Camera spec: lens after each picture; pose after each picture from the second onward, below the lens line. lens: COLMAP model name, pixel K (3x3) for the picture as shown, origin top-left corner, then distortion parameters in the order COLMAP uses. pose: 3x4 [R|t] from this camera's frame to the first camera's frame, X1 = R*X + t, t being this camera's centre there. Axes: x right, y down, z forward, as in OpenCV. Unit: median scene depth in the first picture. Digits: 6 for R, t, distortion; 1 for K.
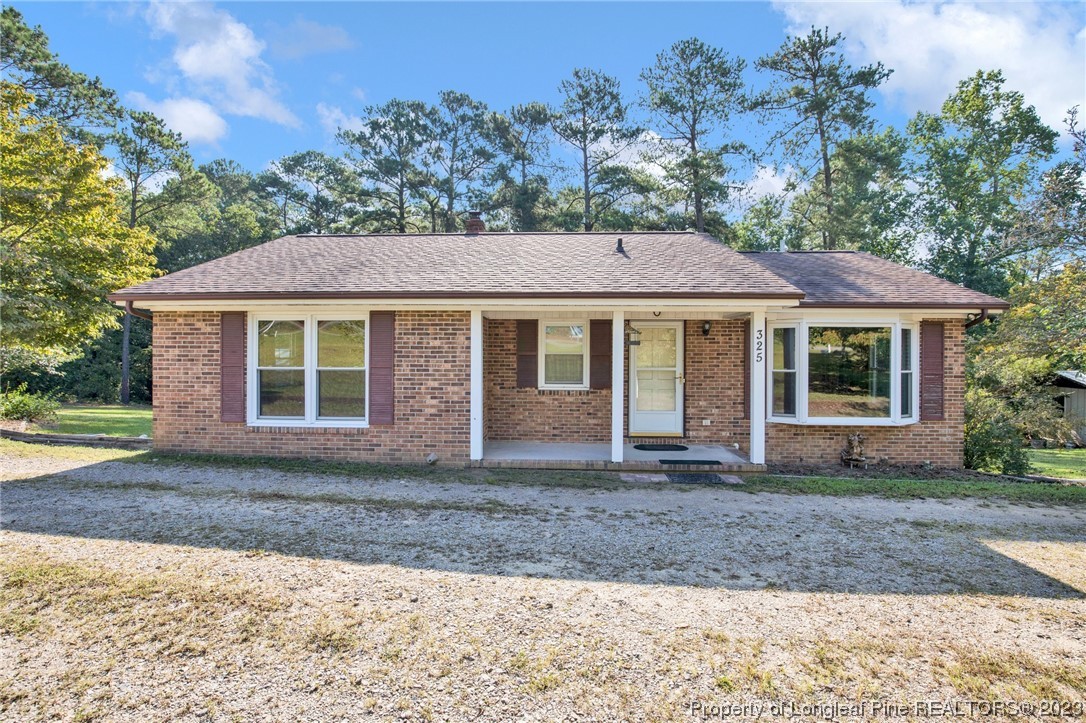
lens RADIAL K [[505.7, 0, 542.9], [0, 505.7, 363.5], [0, 0, 1]] dist [-0.025715, 0.001807]
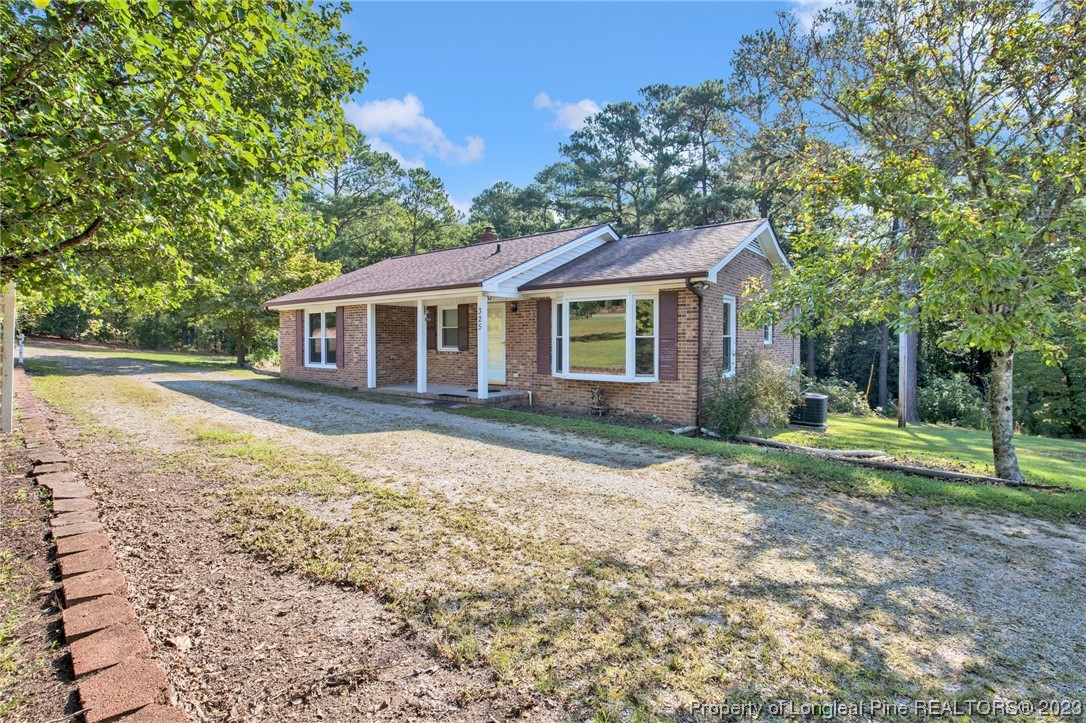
lens RADIAL K [[505.7, 0, 543.2], [0, 505.7, 356.6], [0, 0, 1]] dist [-0.025715, 0.001807]
pose [[0.823764, 0.011774, -0.566810, 1.203220], [0.000383, 0.999773, 0.021325, 0.037669], [0.566933, -0.017784, 0.823572, -0.097119]]
